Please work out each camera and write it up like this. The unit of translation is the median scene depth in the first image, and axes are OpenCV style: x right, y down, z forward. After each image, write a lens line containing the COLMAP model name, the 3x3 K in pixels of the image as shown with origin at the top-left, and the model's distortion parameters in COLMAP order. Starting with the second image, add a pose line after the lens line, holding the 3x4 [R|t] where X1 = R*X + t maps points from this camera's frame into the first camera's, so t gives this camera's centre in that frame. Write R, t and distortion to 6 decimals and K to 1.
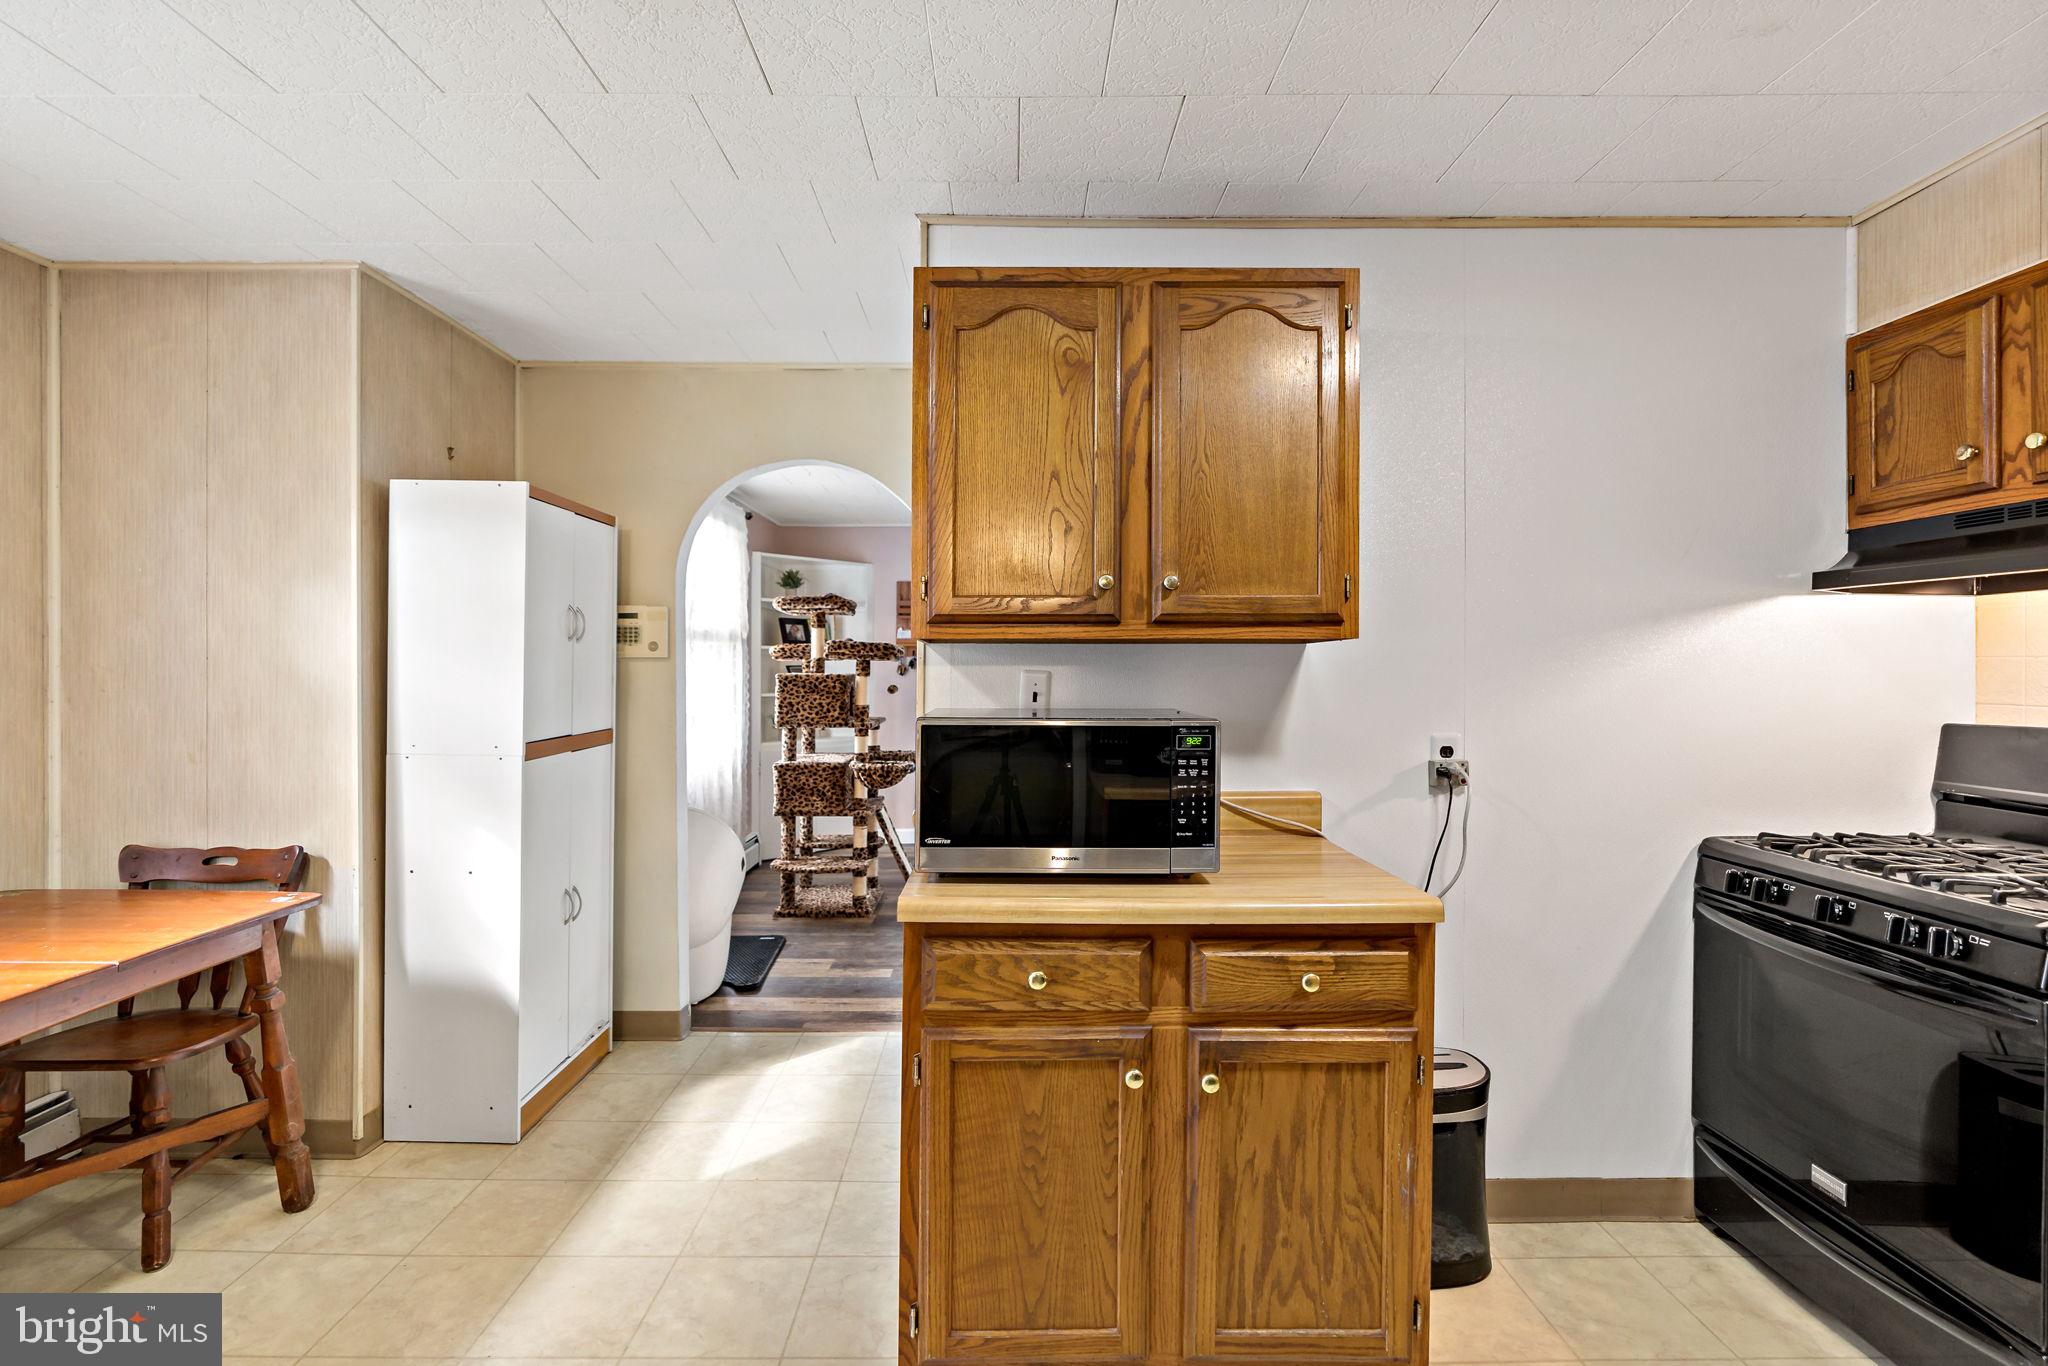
lens RADIAL K [[930.9, 0, 1014.3], [0, 930.9, 673.3], [0, 0, 1]] dist [0.000779, 0.000588]
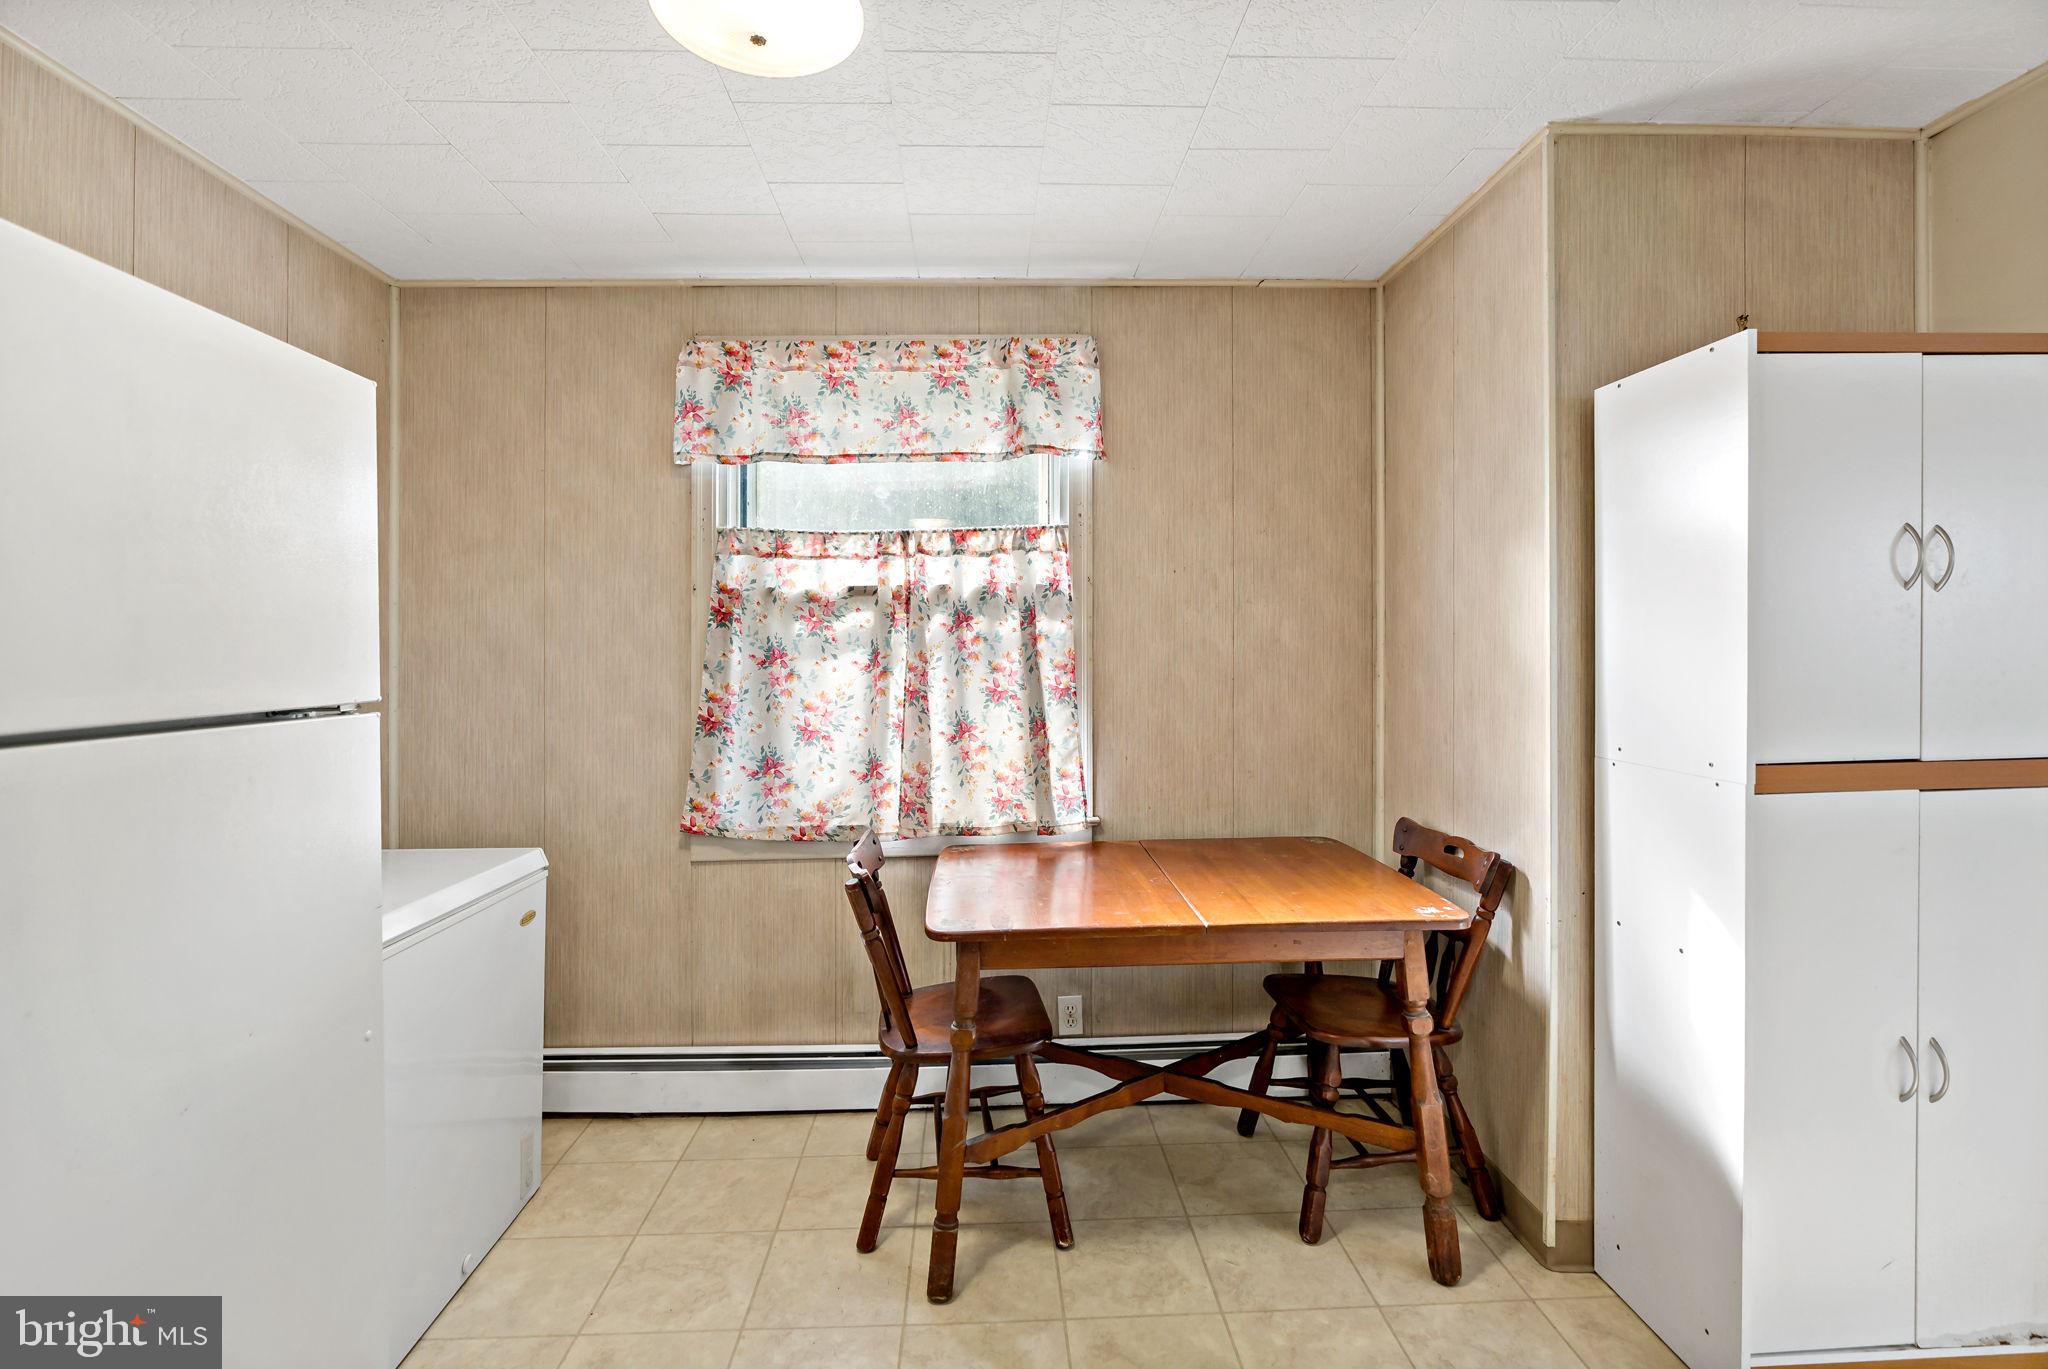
lens RADIAL K [[931.0, 0, 1020.4], [0, 931.0, 649.6], [0, 0, 1]] dist [-0.002512, 0.000122]
pose [[0.033937, -0.004052, -0.999416, 0.061316], [0.001119, 0.999991, -0.004016, 0.003110], [0.999423, -0.000982, 0.033941, 0.528523]]
